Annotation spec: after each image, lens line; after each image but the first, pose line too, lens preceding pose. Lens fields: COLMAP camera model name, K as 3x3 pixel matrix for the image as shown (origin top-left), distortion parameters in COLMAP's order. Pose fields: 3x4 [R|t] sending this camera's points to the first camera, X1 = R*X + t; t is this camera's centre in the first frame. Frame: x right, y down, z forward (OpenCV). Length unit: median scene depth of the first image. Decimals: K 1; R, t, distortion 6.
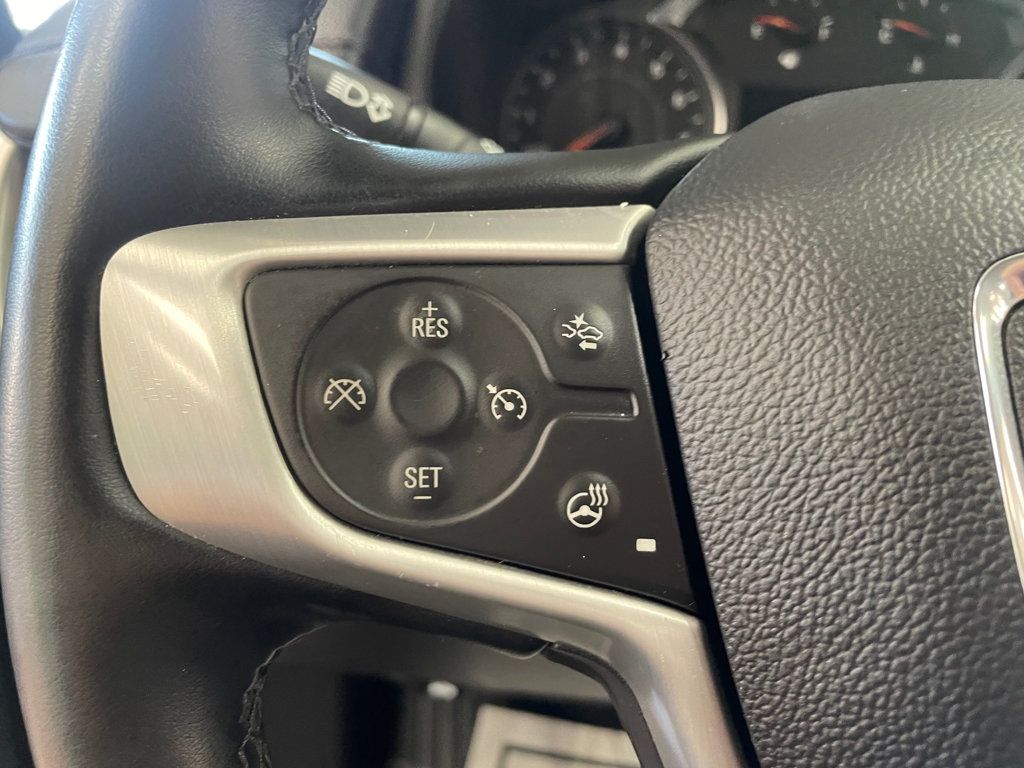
lens RADIAL K [[812.6, 0, 512.0], [0, 812.6, 384.0], [0, 0, 1]] dist [0.011809, 0.002020]
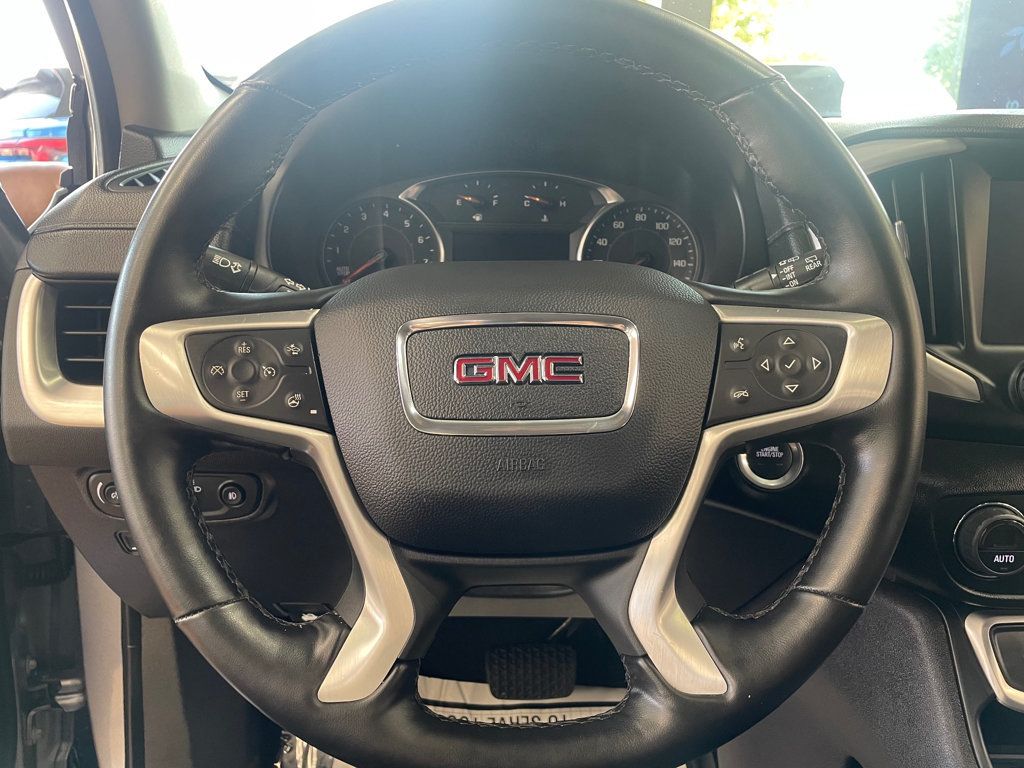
lens RADIAL K [[766.1, 0, 512.0], [0, 766.1, 384.0], [0, 0, 1]] dist [0.022724, 0.000382]
pose [[0.990761, -0.047941, 0.126862, 0.566212], [0.058582, 0.994948, -0.081521, 0.381714], [-0.122313, 0.088199, 0.988565, -2.168214]]
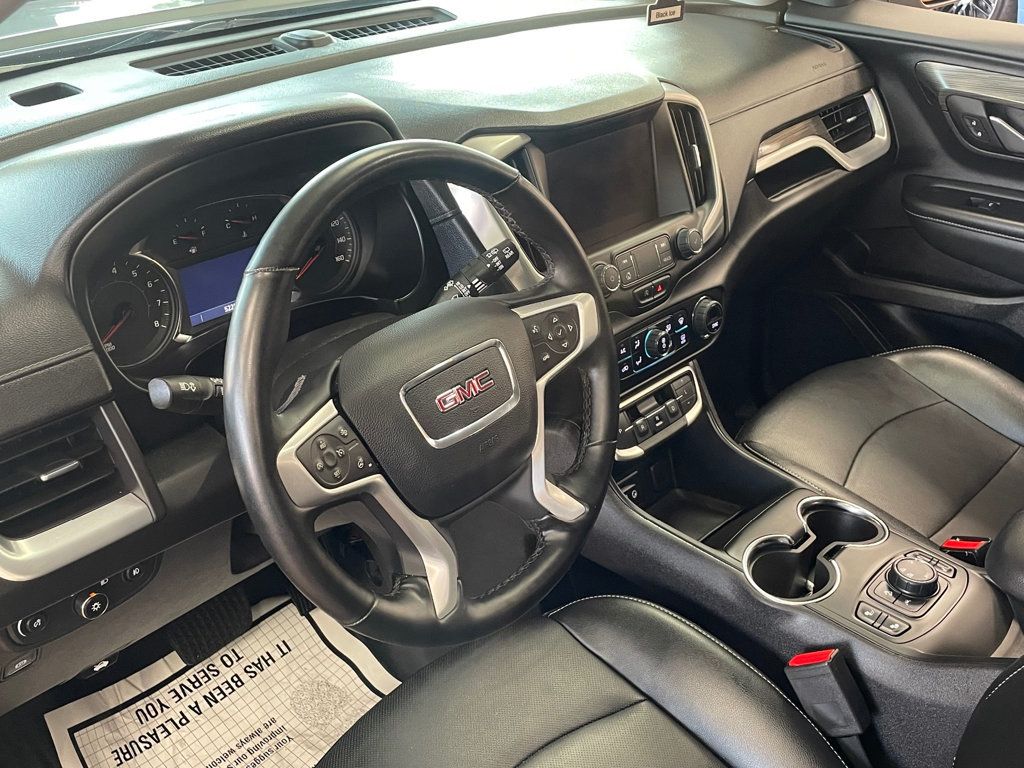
lens RADIAL K [[1014.7, 0, 512.0], [0, 1014.7, 384.0], [0, 0, 1]] dist [-0.006953, -0.009706]
pose [[0.560284, -0.403681, 0.723273, -3.615529], [0.312308, 0.911710, 0.266924, -1.628656], [-0.767167, 0.076331, 0.636889, -3.637324]]
